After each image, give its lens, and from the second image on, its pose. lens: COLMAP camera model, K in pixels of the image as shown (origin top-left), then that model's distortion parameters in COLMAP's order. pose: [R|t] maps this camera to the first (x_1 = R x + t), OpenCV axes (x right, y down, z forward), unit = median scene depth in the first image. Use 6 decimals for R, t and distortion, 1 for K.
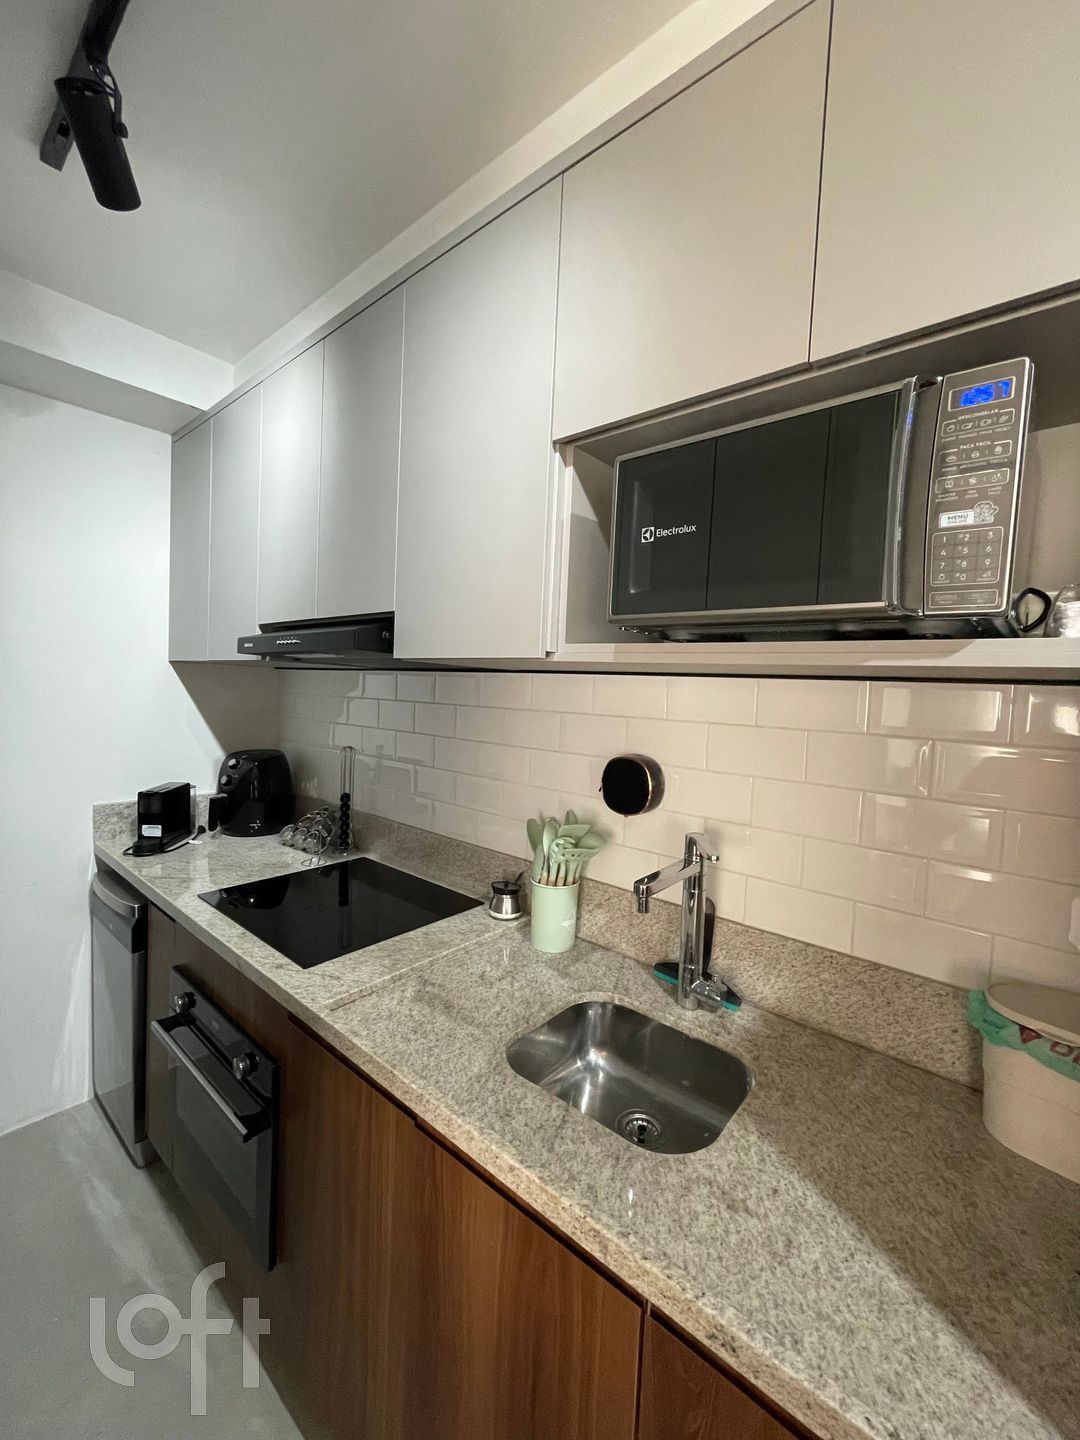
lens RADIAL K [[584.3, 0, 540.0], [0, 584.3, 720.0], [0, 0, 1]] dist [-0.000916, 0.000089]
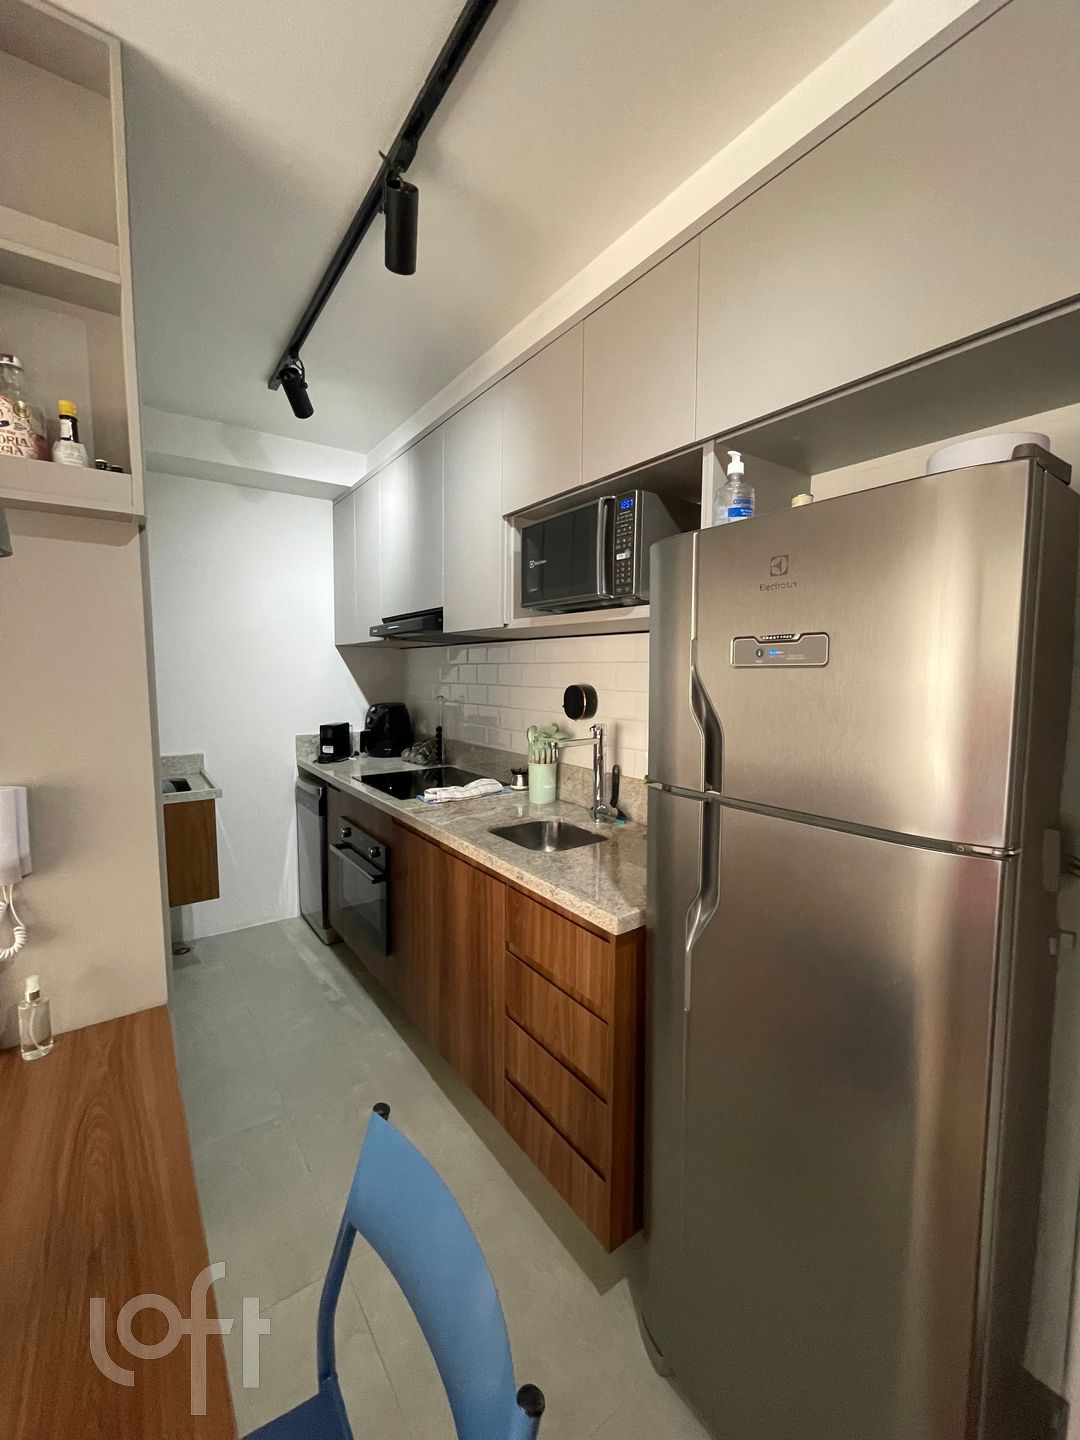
lens RADIAL K [[585.6, 0, 543.3], [0, 585.6, 721.6], [0, 0, 1]] dist [-0.000490, -0.000478]
pose [[0.972532, -0.012234, -0.232448, 0.362161], [0.018163, 0.999562, 0.023384, 0.102058], [0.232060, -0.026963, 0.972328, -0.538775]]
